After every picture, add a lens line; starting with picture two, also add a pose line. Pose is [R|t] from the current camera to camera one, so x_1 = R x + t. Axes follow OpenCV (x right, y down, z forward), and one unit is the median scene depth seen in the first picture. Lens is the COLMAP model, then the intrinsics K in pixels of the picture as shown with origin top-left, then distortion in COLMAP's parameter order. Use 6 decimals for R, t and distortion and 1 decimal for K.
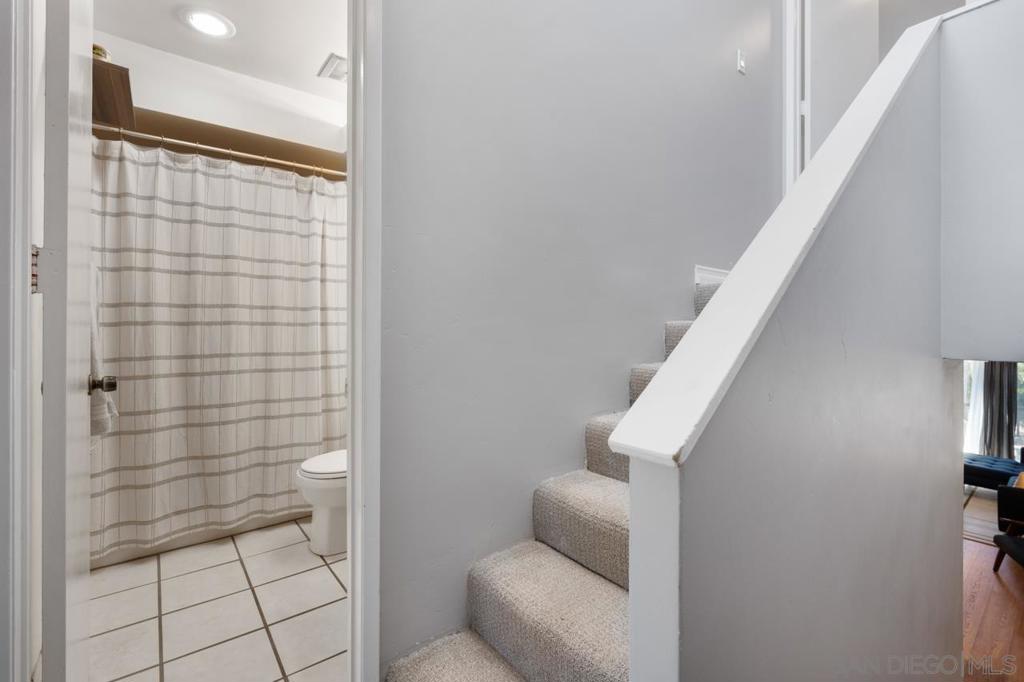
lens RADIAL K [[450.9, 0, 507.0], [0, 450.9, 324.6], [0, 0, 1]] dist [-0.004062, 0.000004]
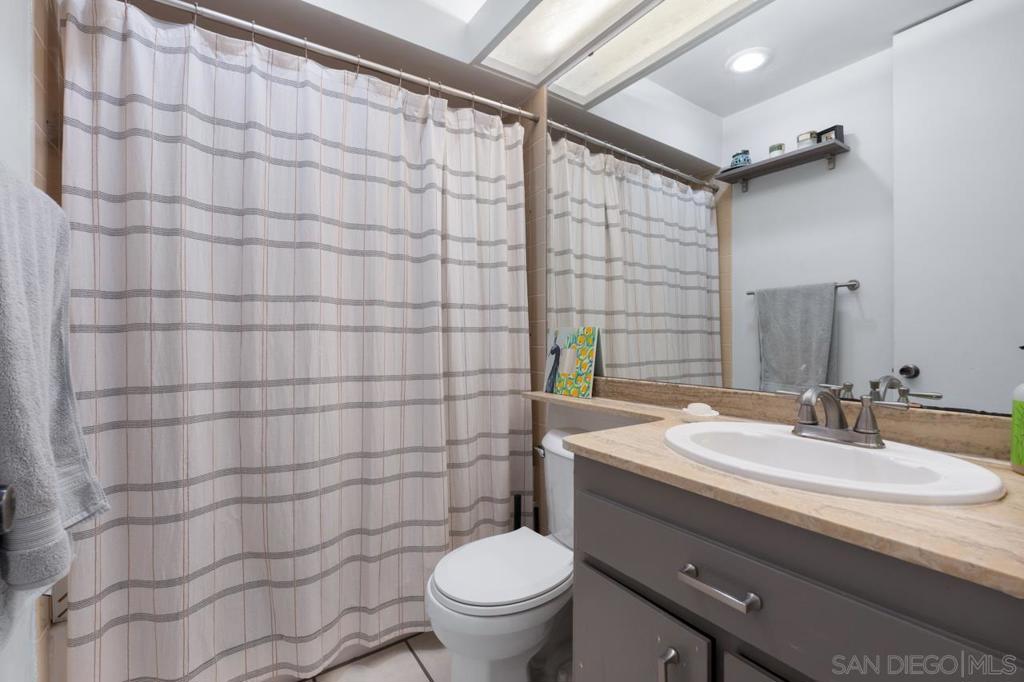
lens RADIAL K [[450.9, 0, 511.6], [0, 450.9, 342.4], [0, 0, 1]] dist [-0.004062, 0.000004]
pose [[0.997107, -0.001360, -0.076002, -0.305544], [0.002360, 0.999912, 0.013073, 0.009614], [0.075978, -0.013214, 0.997022, 0.431575]]
